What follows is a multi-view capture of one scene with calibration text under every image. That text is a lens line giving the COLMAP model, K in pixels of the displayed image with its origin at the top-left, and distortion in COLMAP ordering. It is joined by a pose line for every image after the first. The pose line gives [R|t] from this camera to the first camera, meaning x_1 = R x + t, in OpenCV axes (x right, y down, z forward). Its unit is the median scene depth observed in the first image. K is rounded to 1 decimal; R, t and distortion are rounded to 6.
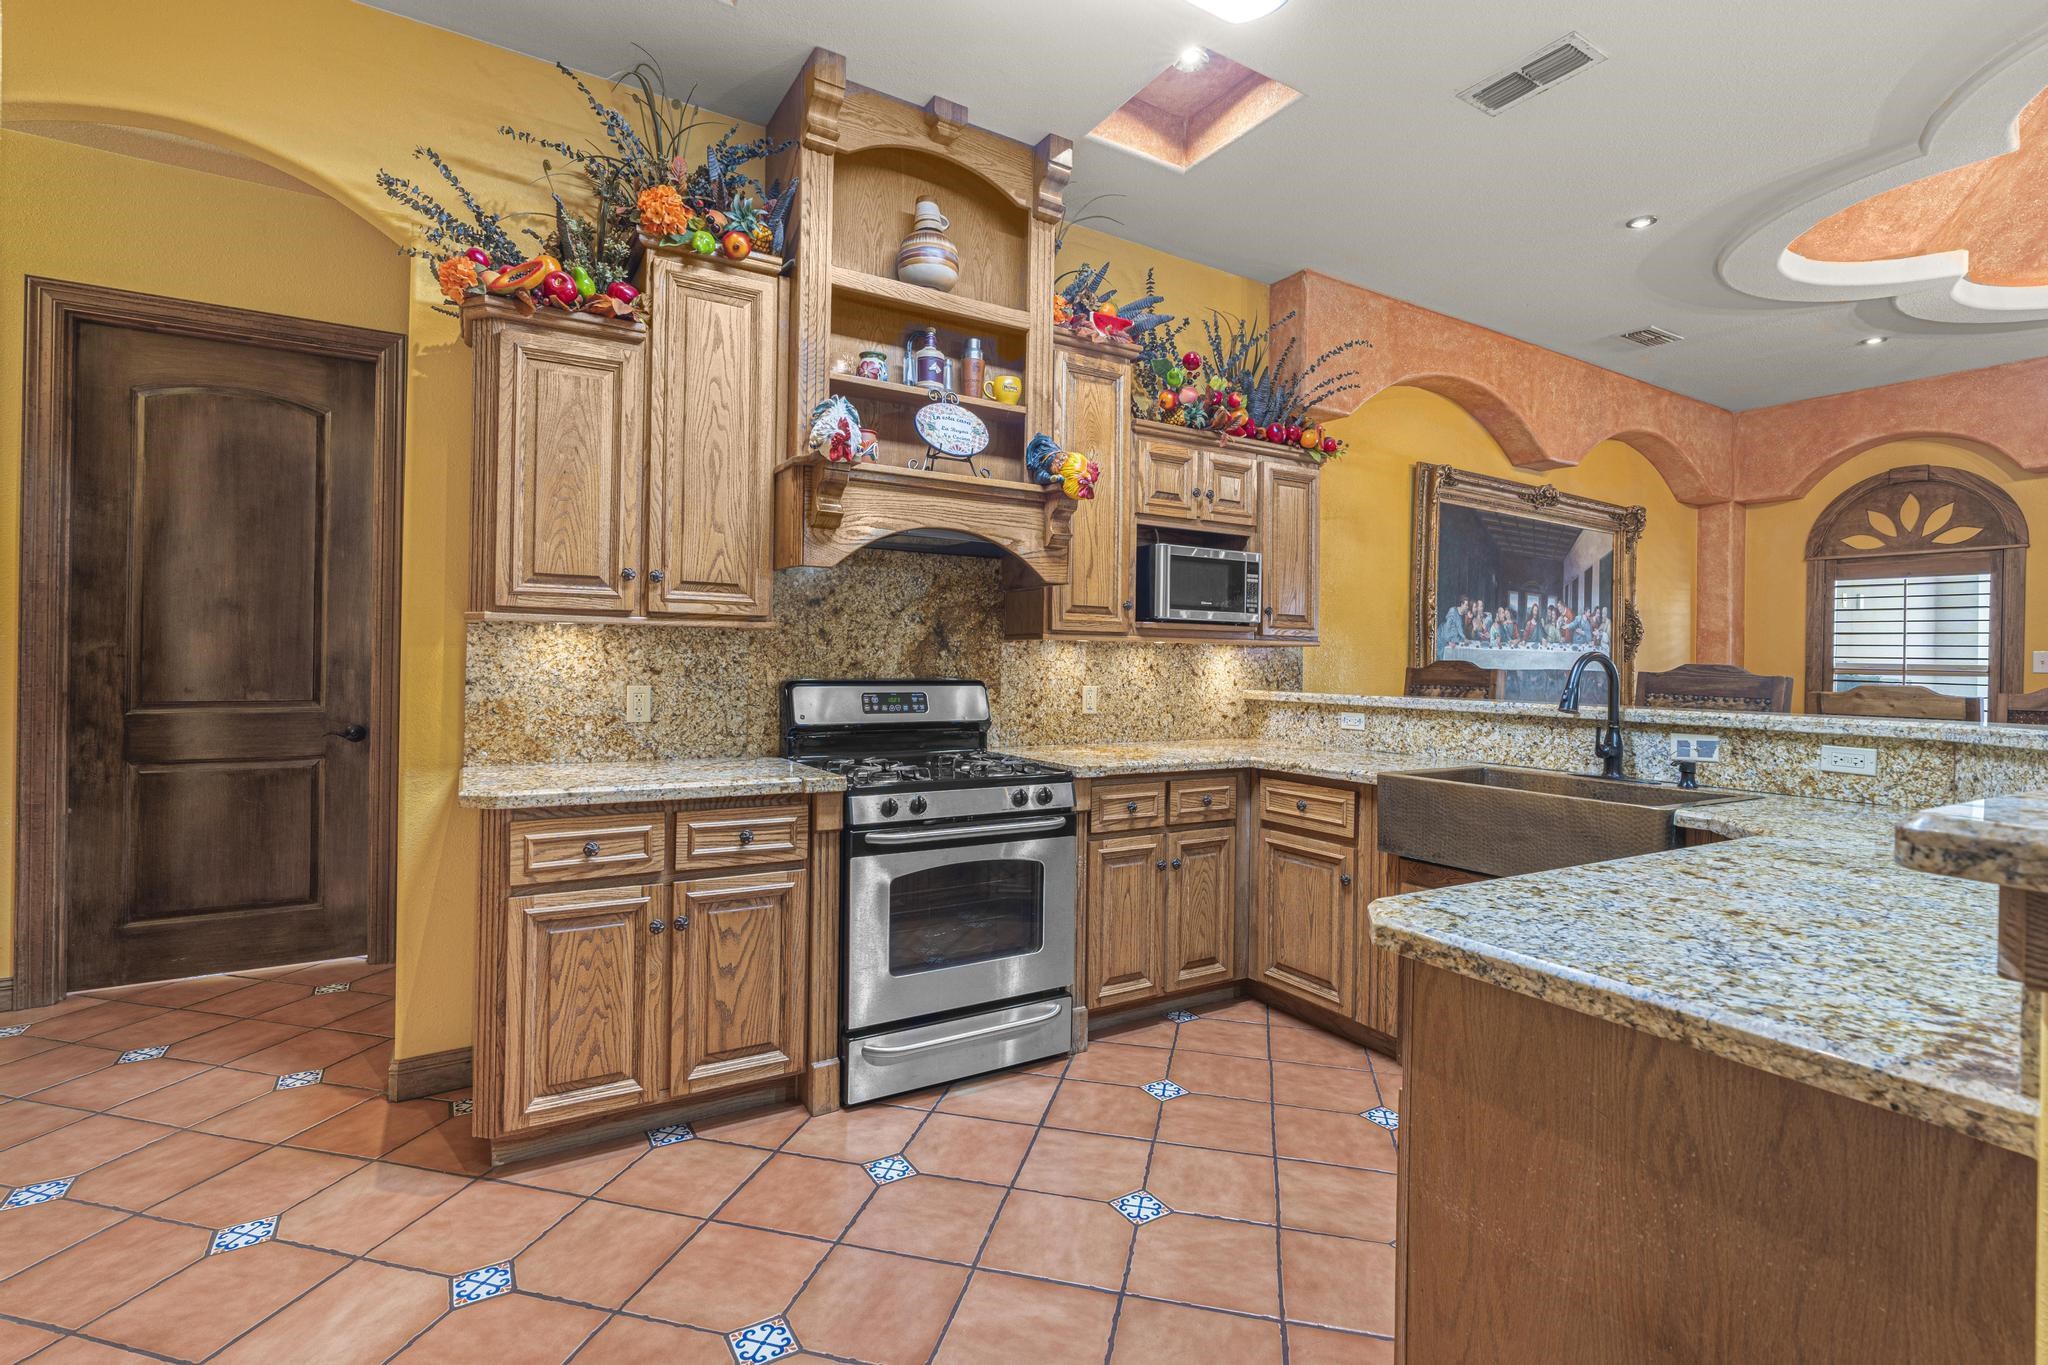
lens RADIAL K [[930.8, 0, 1010.7], [0, 930.8, 657.7], [0, 0, 1]] dist [-0.006973, 0.002048]
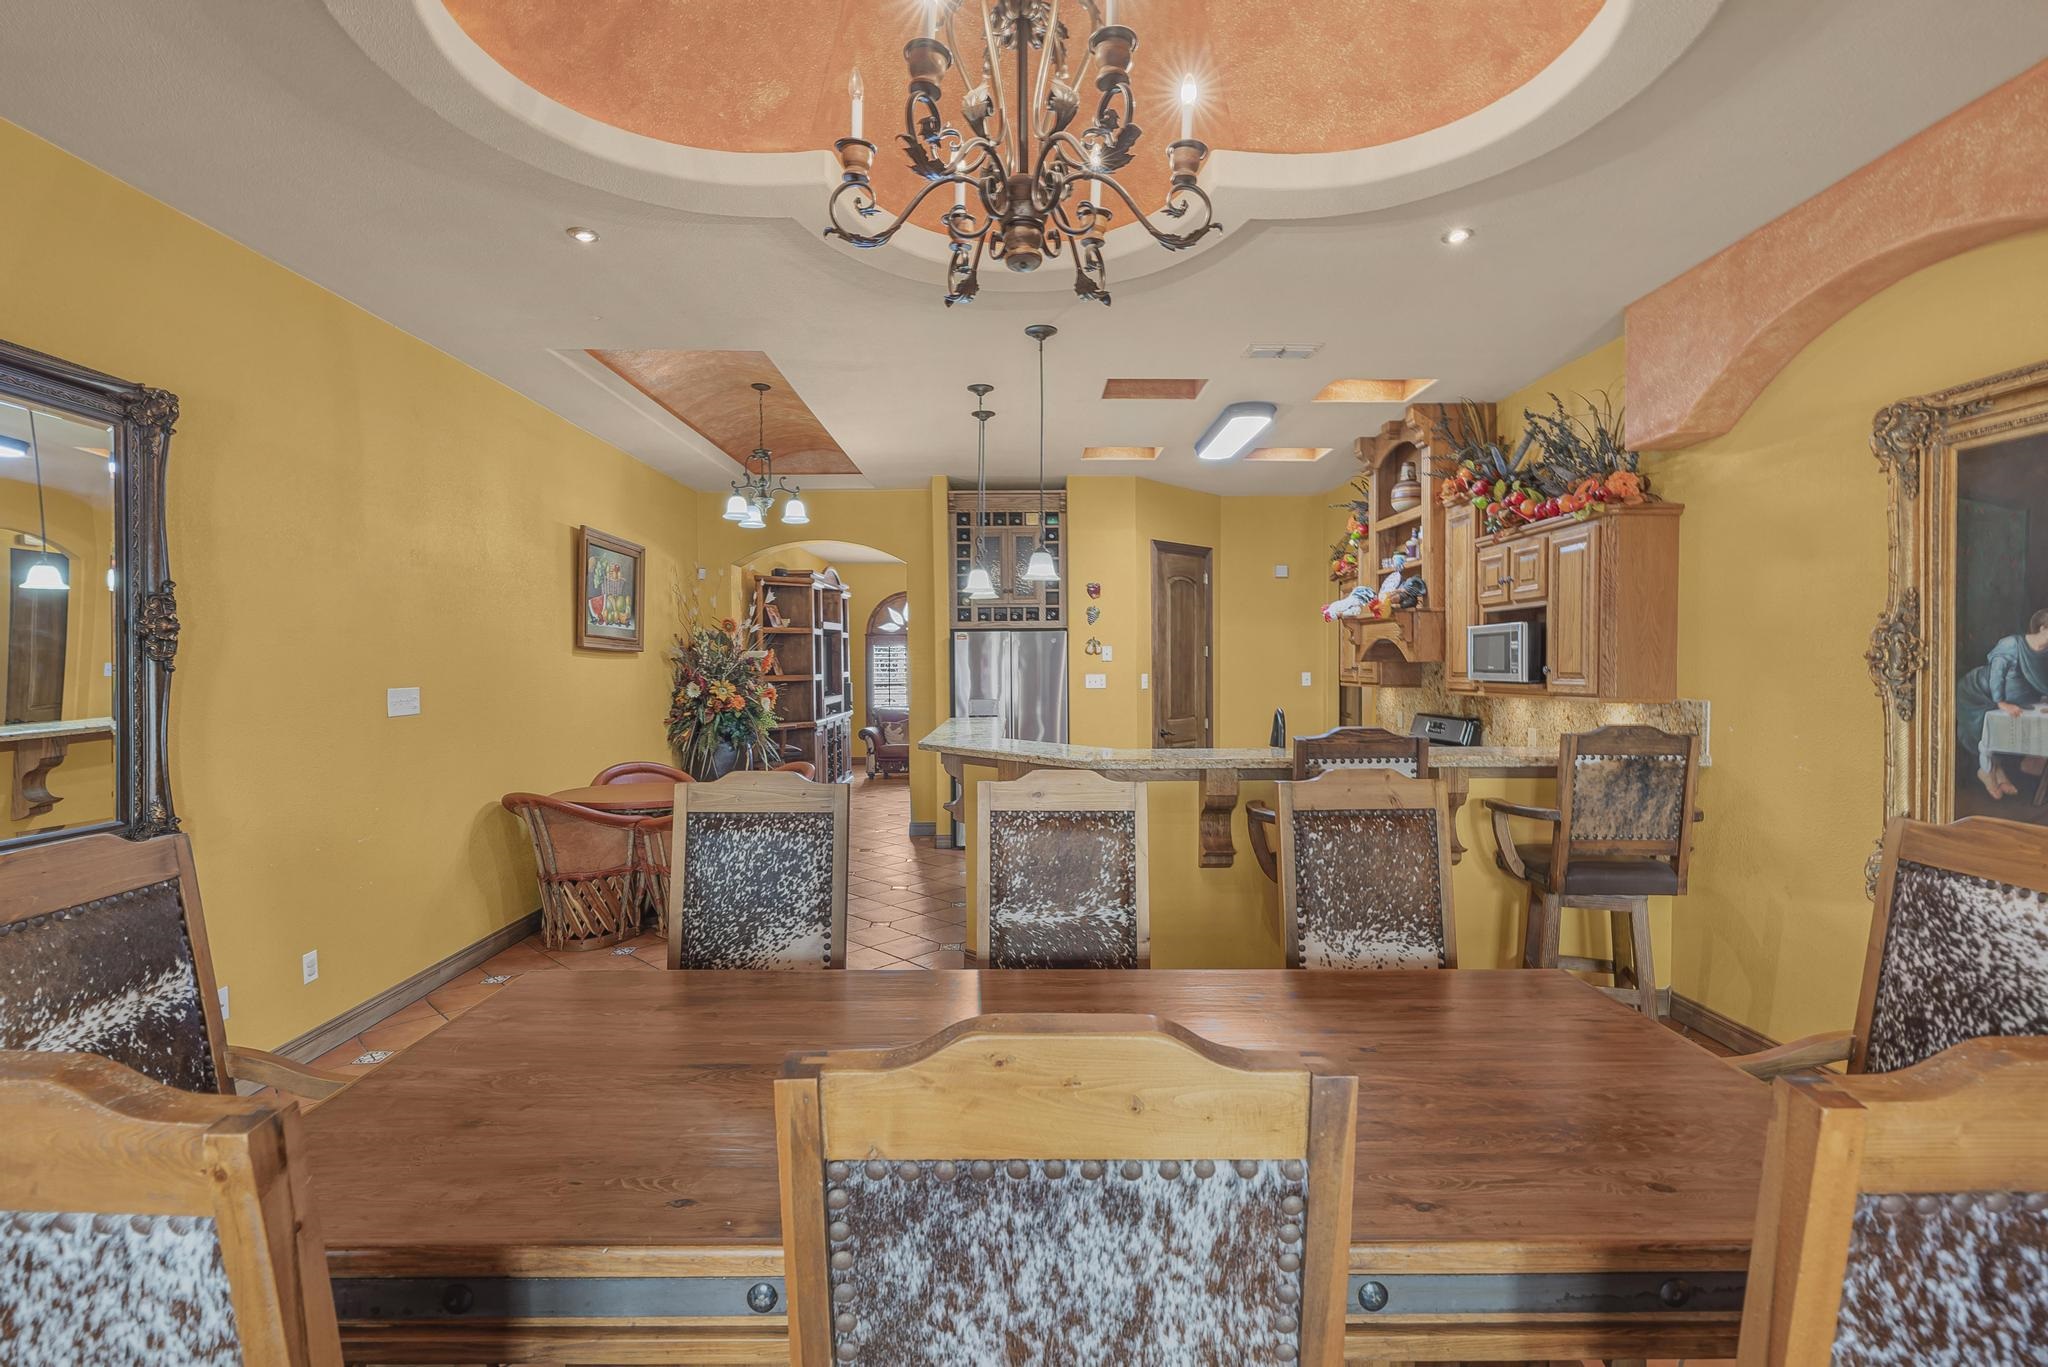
lens RADIAL K [[930.8, 0, 1037.5], [0, 930.8, 683.8], [0, 0, 1]] dist [-0.006973, 0.002048]
pose [[-0.489805, 0.005888, -0.871812, 1.918021], [0.001381, 0.999981, 0.005978, -0.051467], [0.871831, 0.001724, -0.489804, 1.253658]]
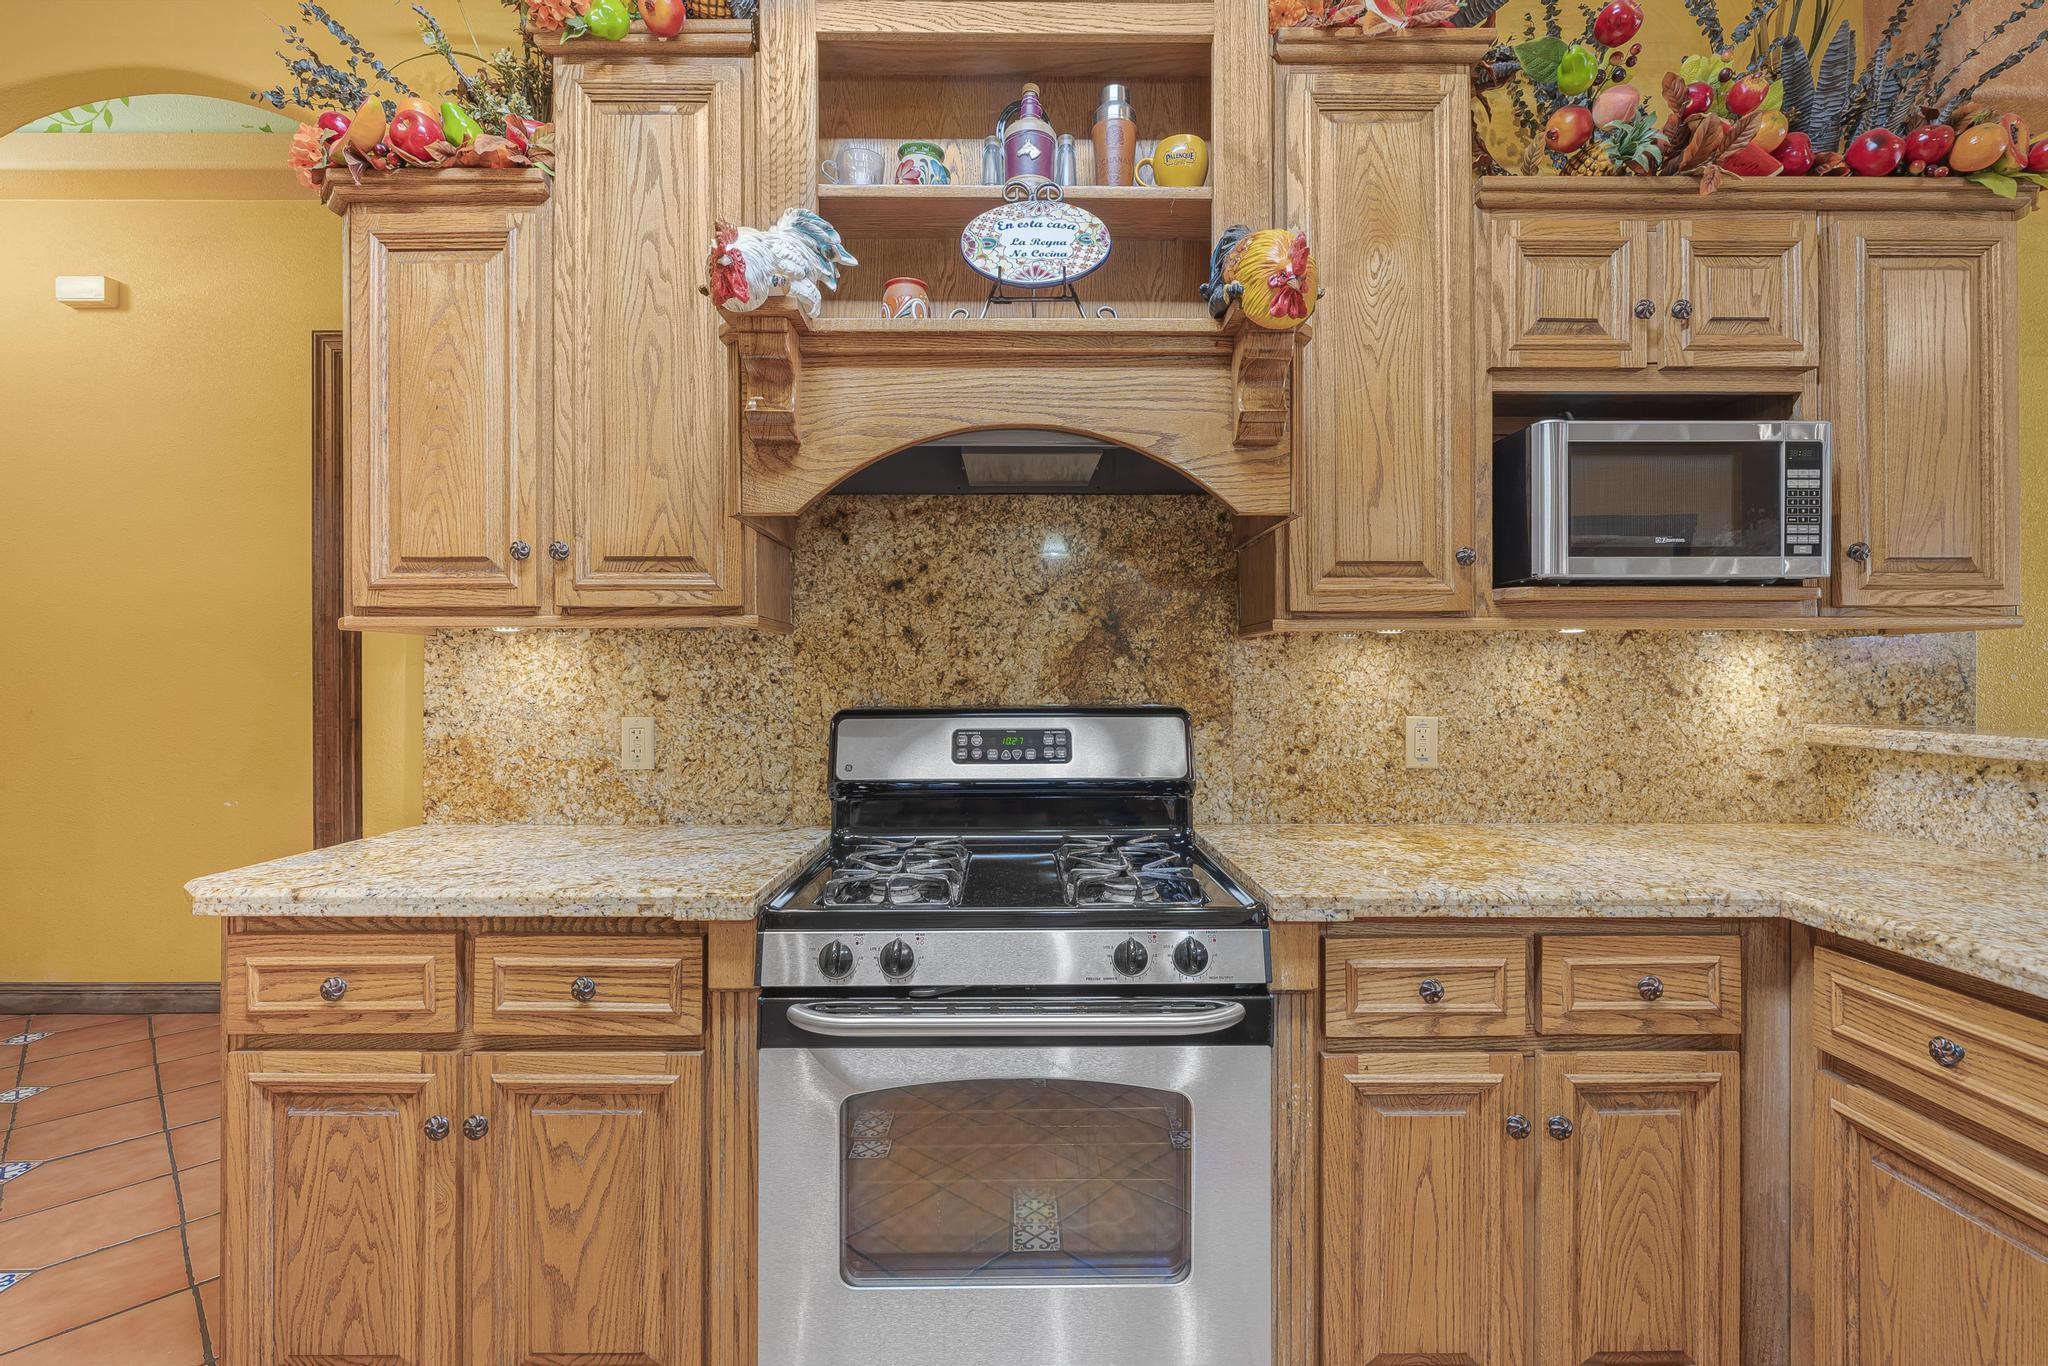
lens RADIAL K [[930.8, 0, 1013.1], [0, 930.8, 674.8], [0, 0, 1]] dist [-0.006973, 0.002048]
pose [[0.864706, -0.016743, -0.502000, 0.183171], [0.016712, 0.999850, -0.004560, 0.005798], [0.502001, -0.004447, 0.864856, 0.505489]]
